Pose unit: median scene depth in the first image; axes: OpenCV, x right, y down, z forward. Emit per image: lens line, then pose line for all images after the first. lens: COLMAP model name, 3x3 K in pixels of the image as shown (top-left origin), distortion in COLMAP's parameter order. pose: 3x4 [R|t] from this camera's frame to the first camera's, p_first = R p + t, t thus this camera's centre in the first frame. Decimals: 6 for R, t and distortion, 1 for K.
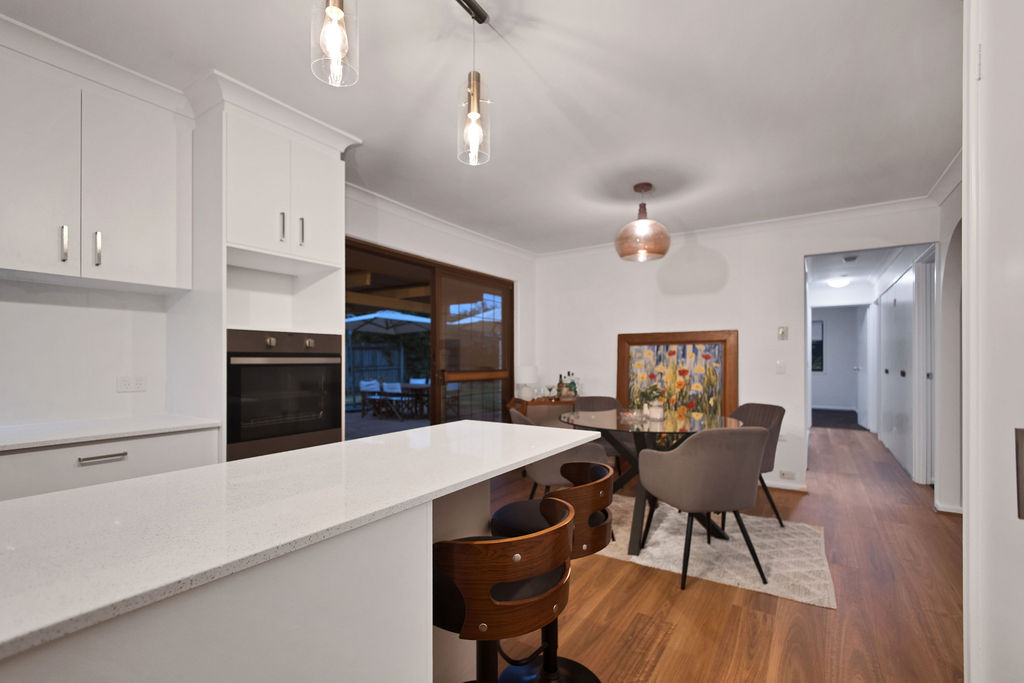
lens RADIAL K [[446.6, 0, 508.0], [0, 446.6, 356.7], [0, 0, 1]] dist [-0.000692, -0.000273]
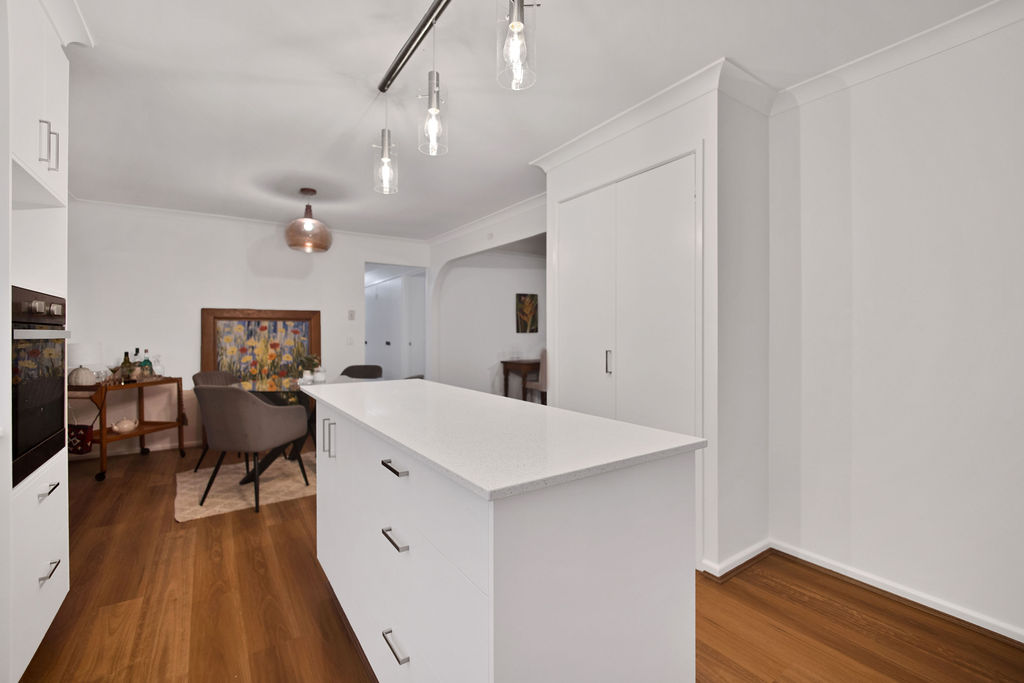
lens RADIAL K [[446.6, 0, 501.8], [0, 446.6, 339.1], [0, 0, 1]] dist [-0.000692, -0.000273]
pose [[0.377048, -0.009455, 0.926146, -0.442070], [-0.004395, 0.999918, 0.011997, 0.002779], [-0.926183, -0.008594, 0.376975, 0.038964]]
